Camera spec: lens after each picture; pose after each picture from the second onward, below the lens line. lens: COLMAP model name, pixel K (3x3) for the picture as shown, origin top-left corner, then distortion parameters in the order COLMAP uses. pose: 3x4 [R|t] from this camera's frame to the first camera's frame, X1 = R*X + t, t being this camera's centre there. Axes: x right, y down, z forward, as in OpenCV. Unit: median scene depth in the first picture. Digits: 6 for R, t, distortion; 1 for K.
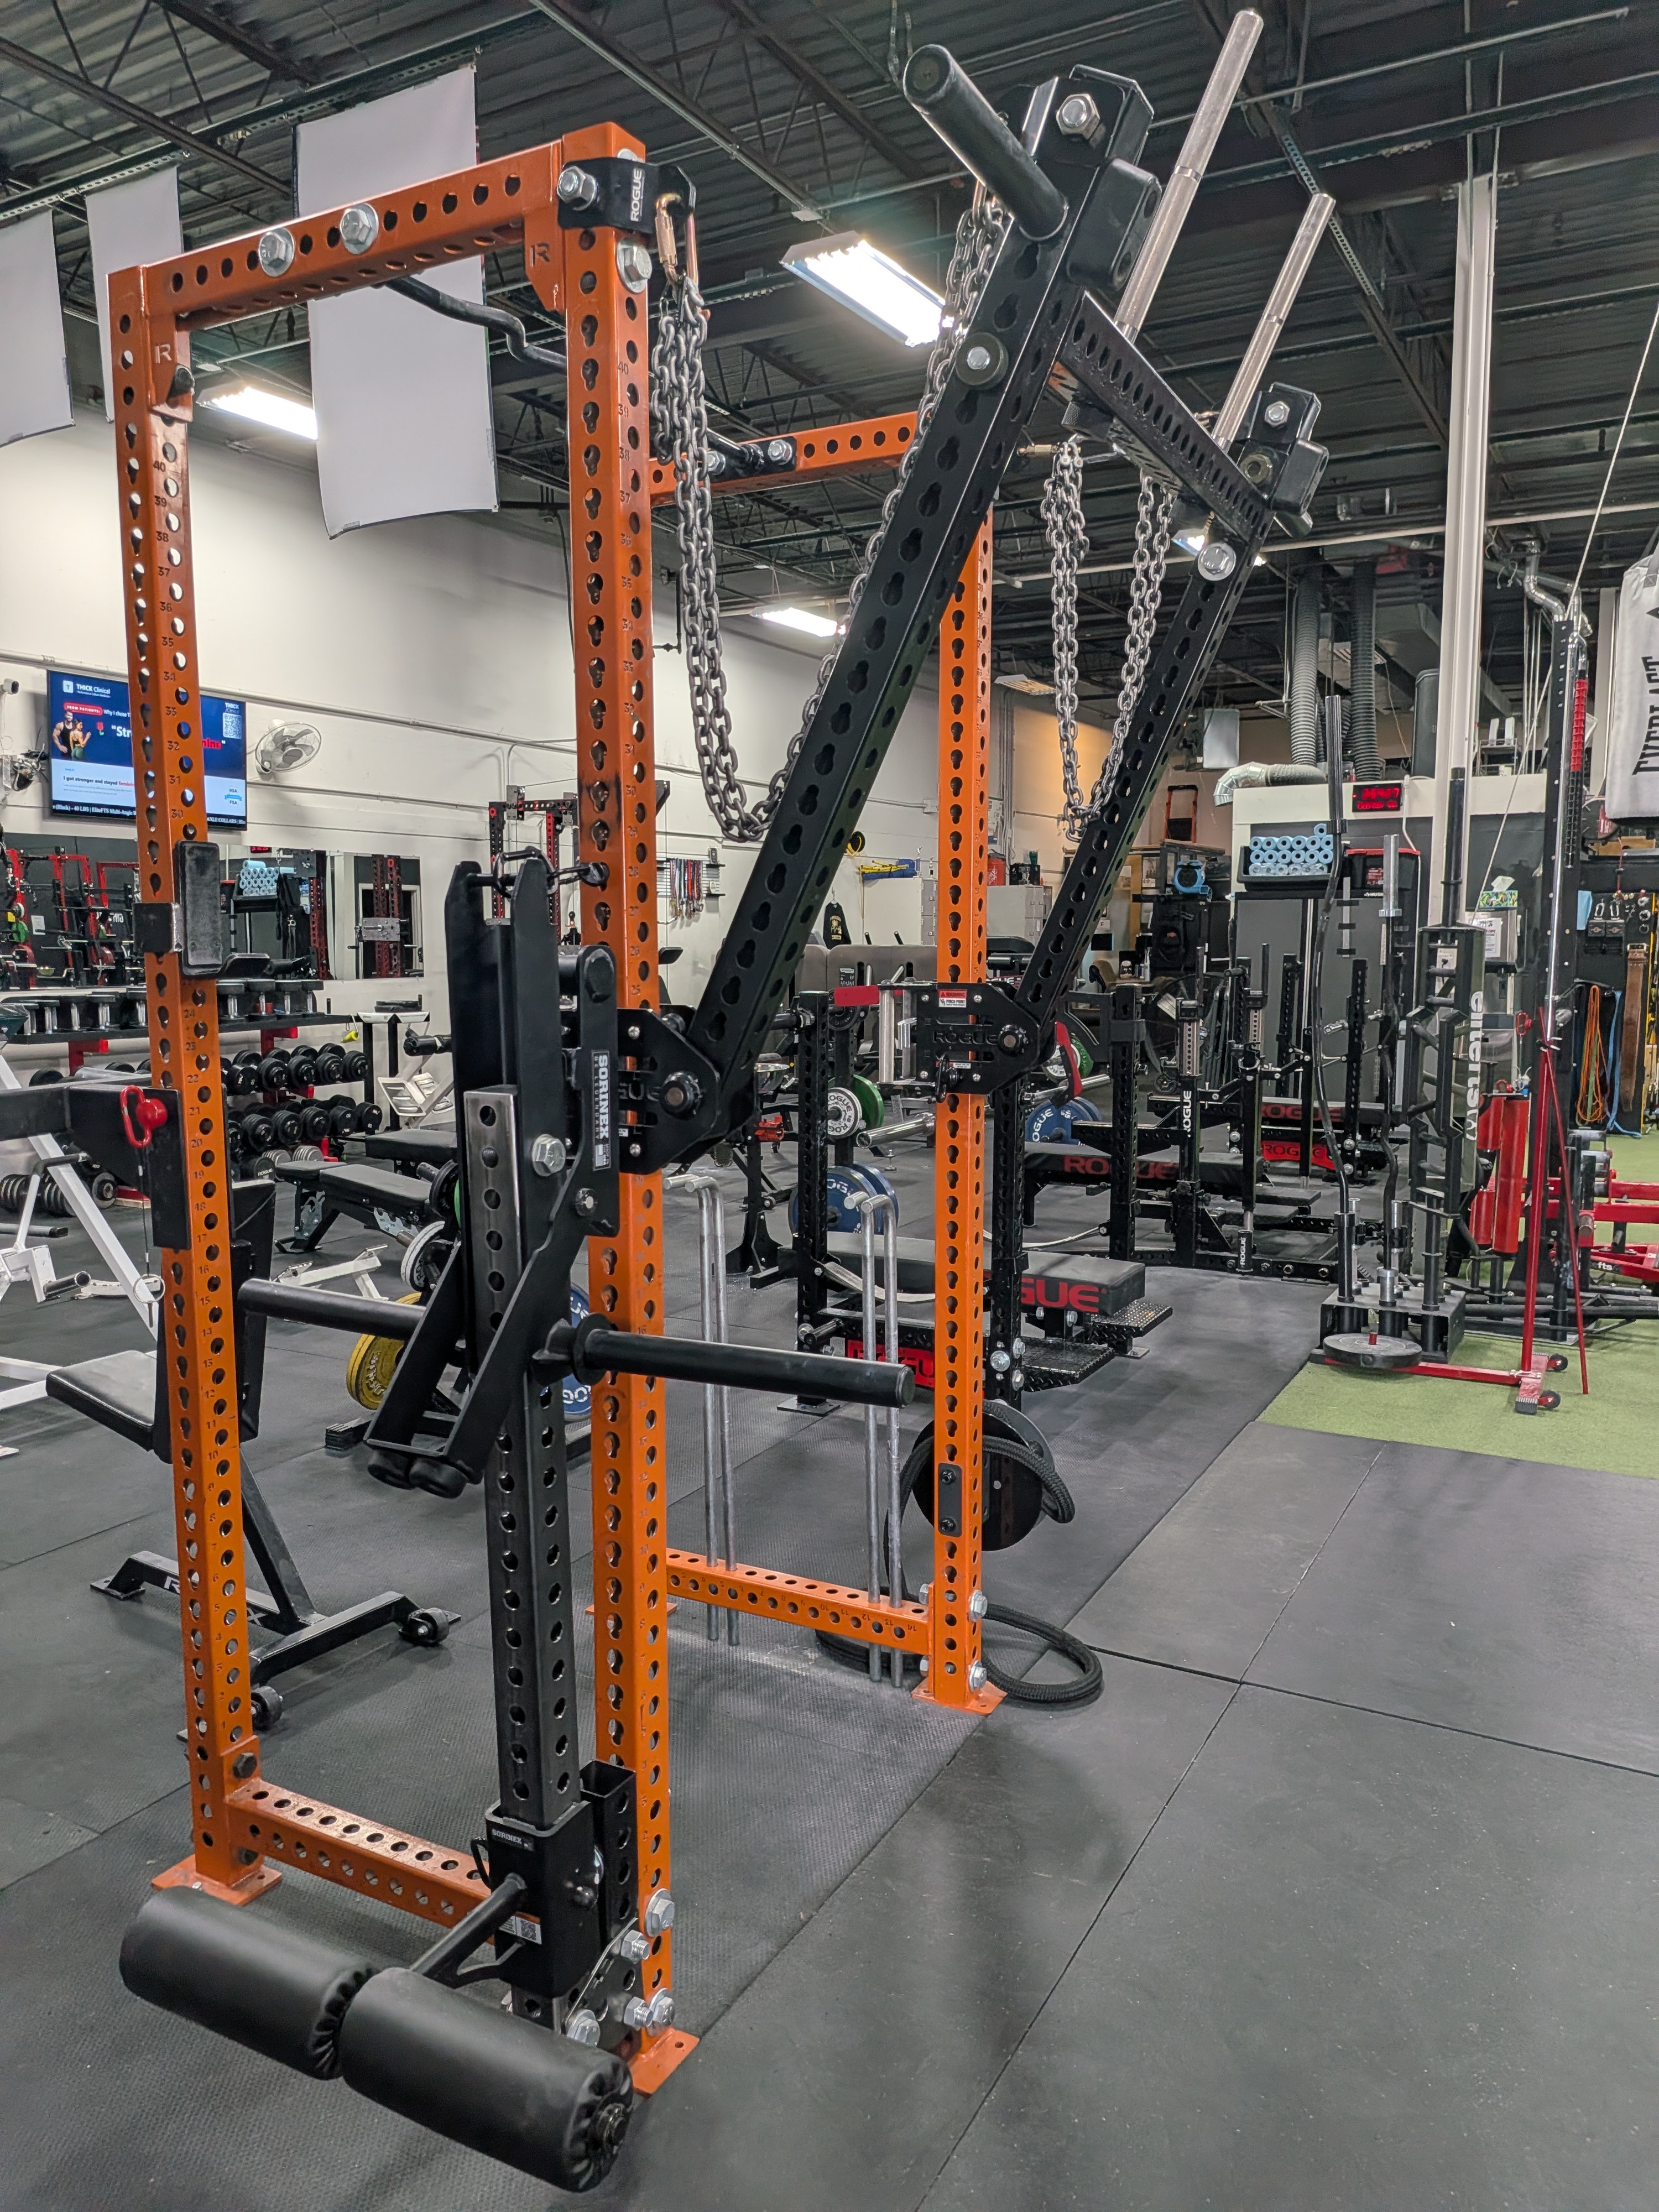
lens RADIAL K [[1575.9, 0, 829.5], [0, 1575.9, 1106.0], [0, 0, 1]] dist [0.065309, -0.105520]
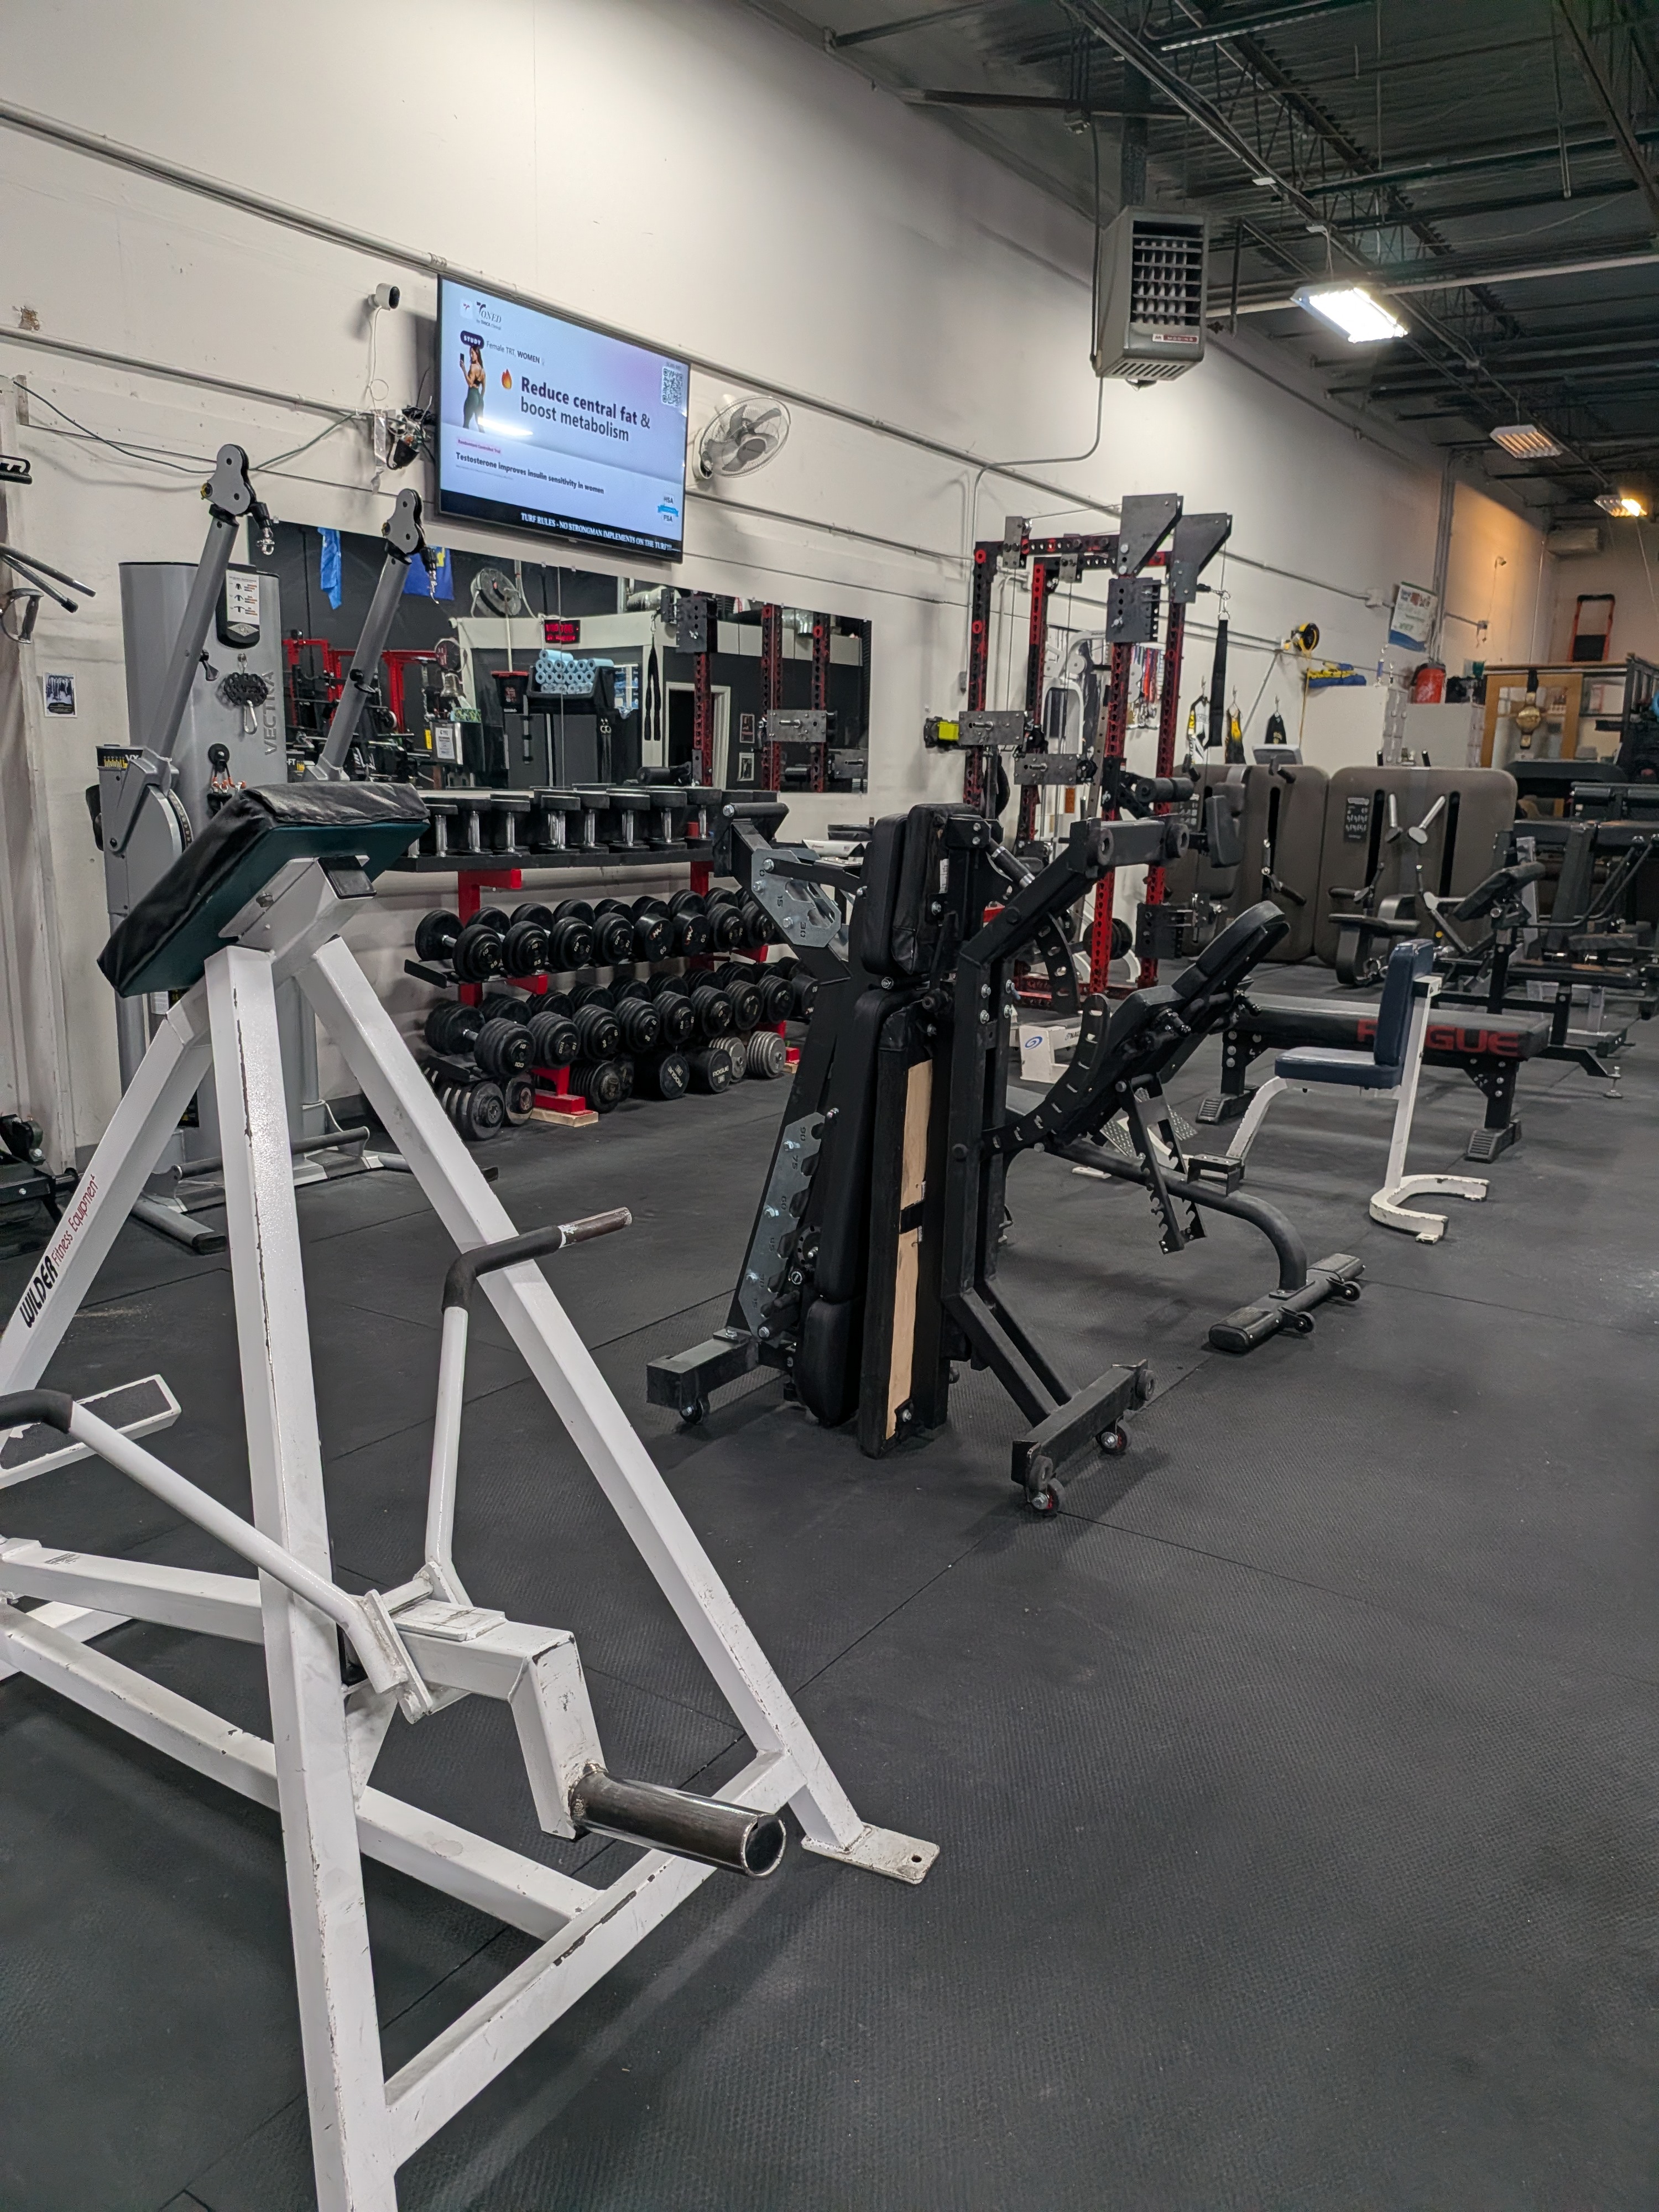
lens RADIAL K [[1575.9, 0, 829.5], [0, 1575.9, 1106.0], [0, 0, 1]] dist [0.065309, -0.105520]
pose [[0.993689, 0.047109, -0.101795, -0.221261], [-0.037016, 0.994413, 0.098855, -0.011512], [0.105883, -0.094464, 0.989882, 0.307827]]
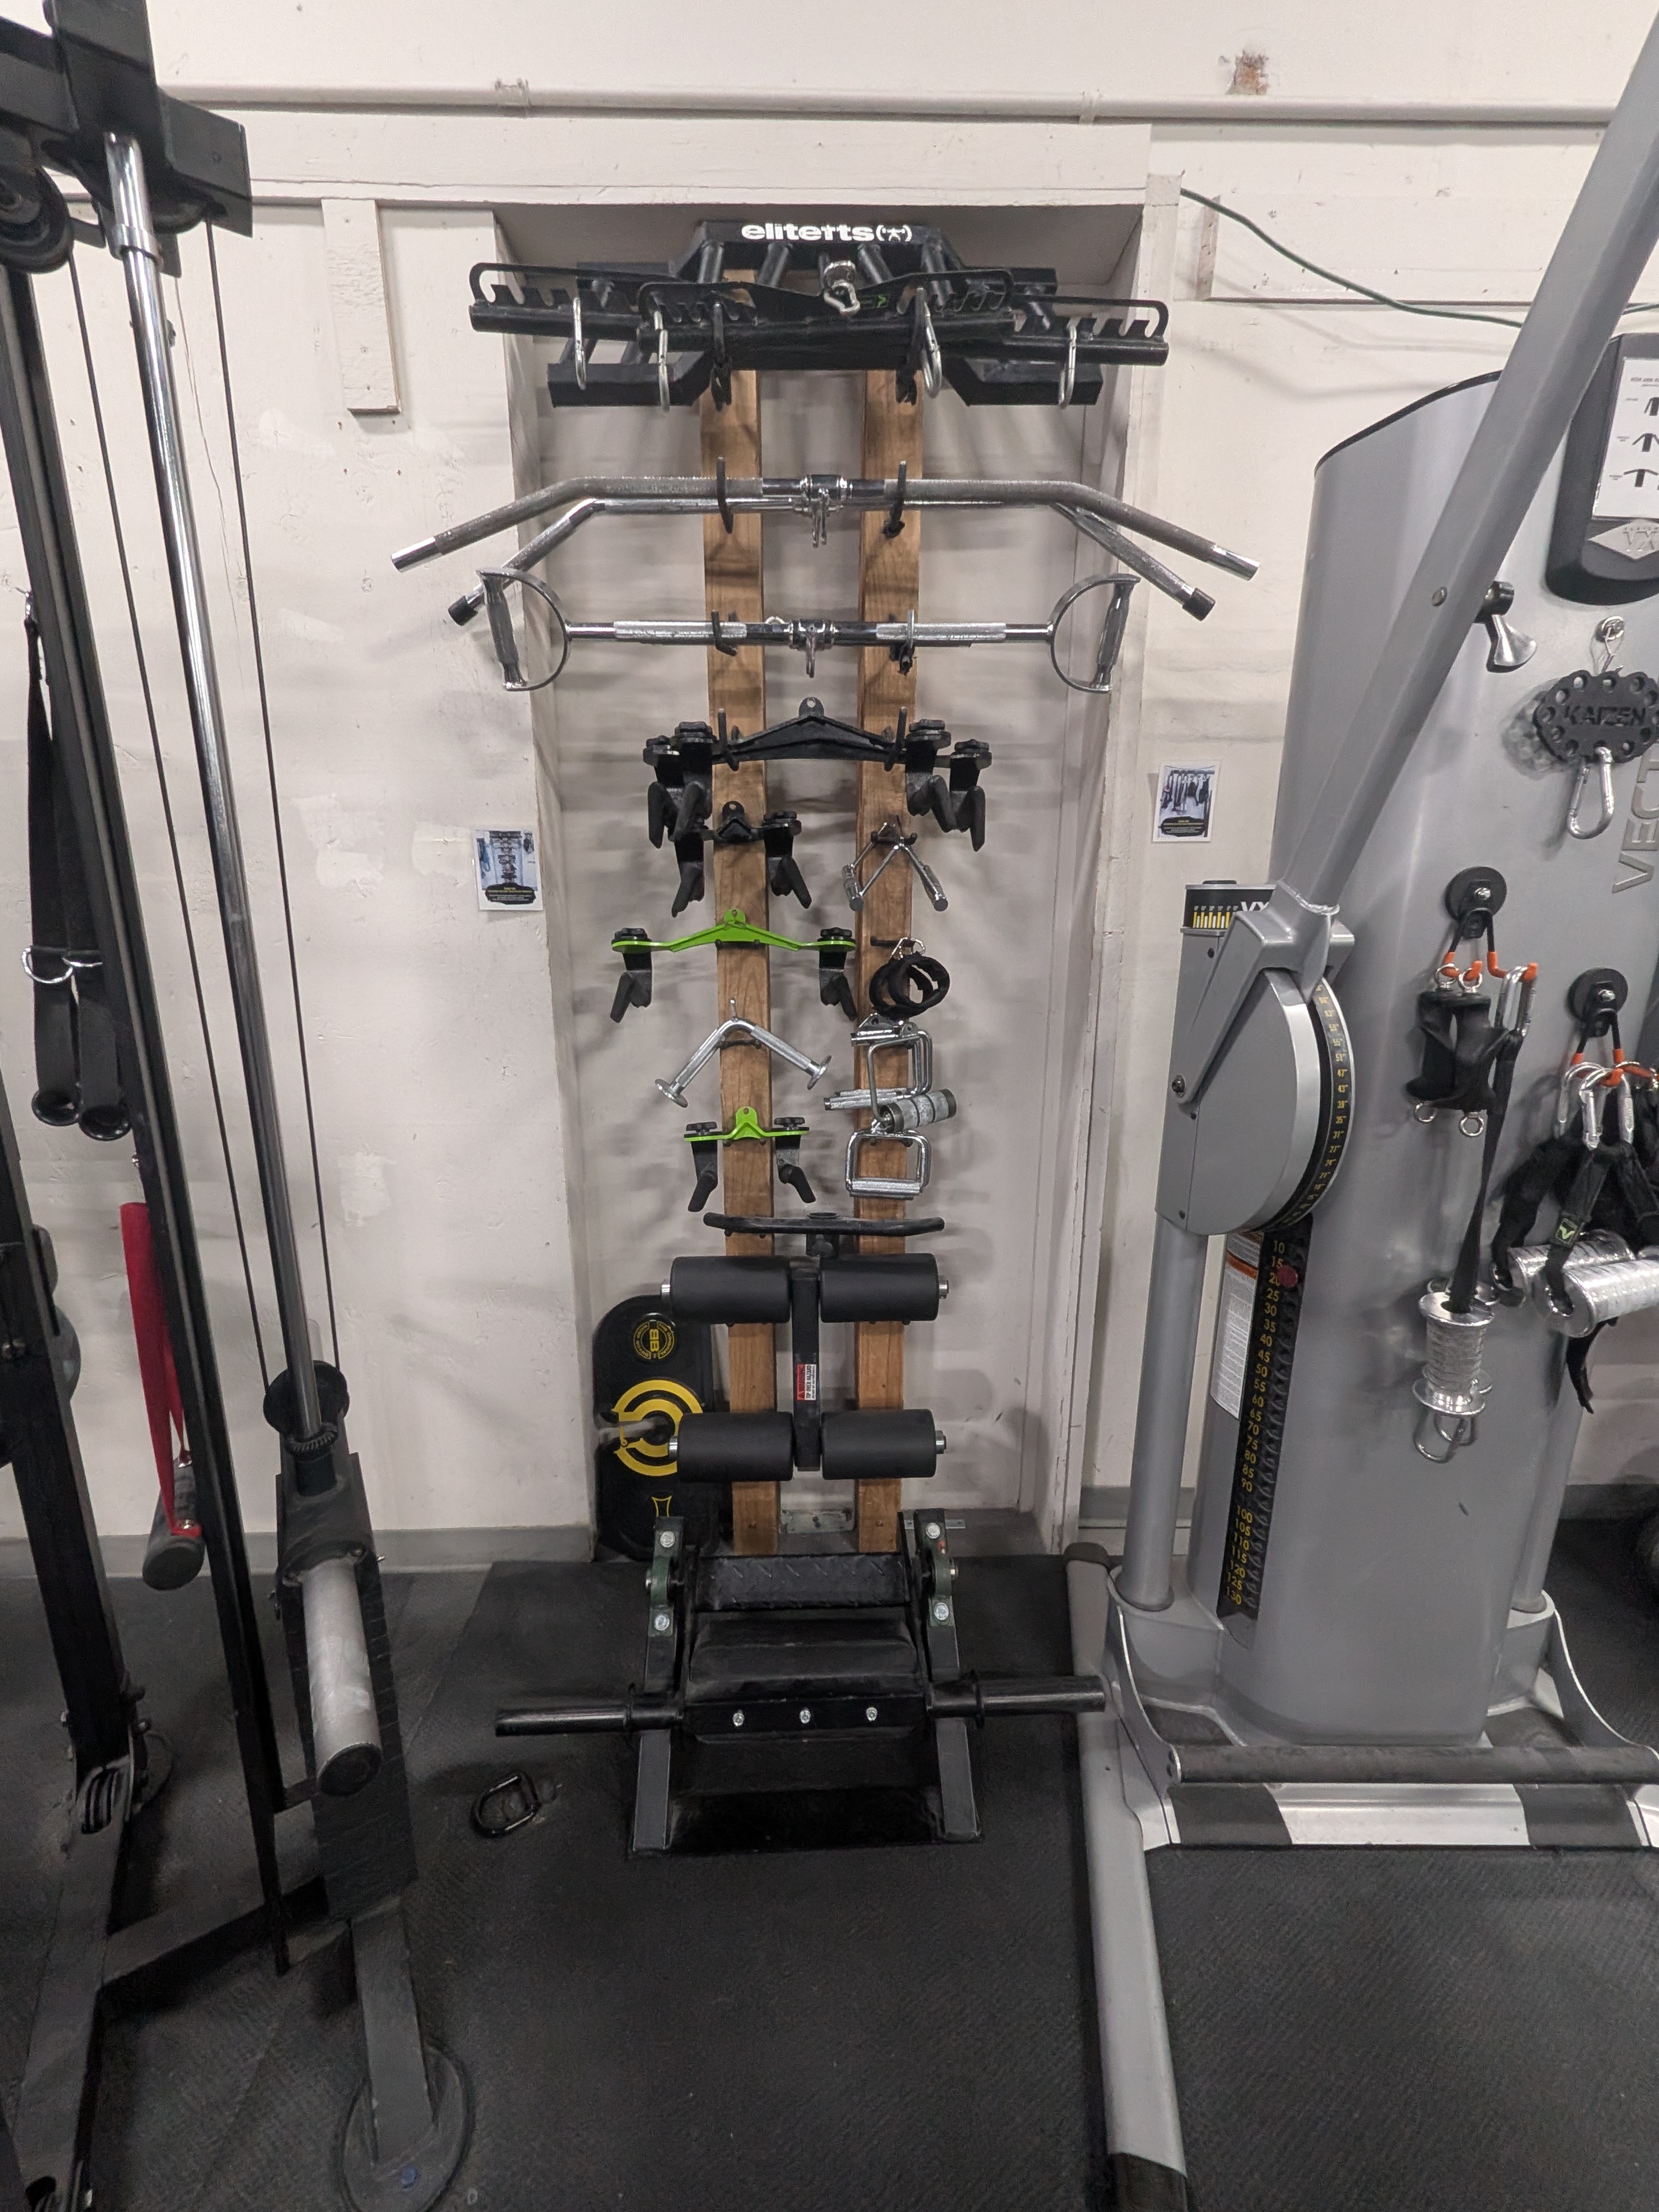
lens RADIAL K [[884.0, 0, 823.8], [0, 884.0, 1109.5], [0, 0, 1]] dist [0.005757, -0.000976]
pose [[0.469002, 0.204016, -0.859311, -0.382863], [-0.103241, 0.978948, 0.176072, -0.045039], [0.877142, 0.006138, 0.480191, 0.623738]]
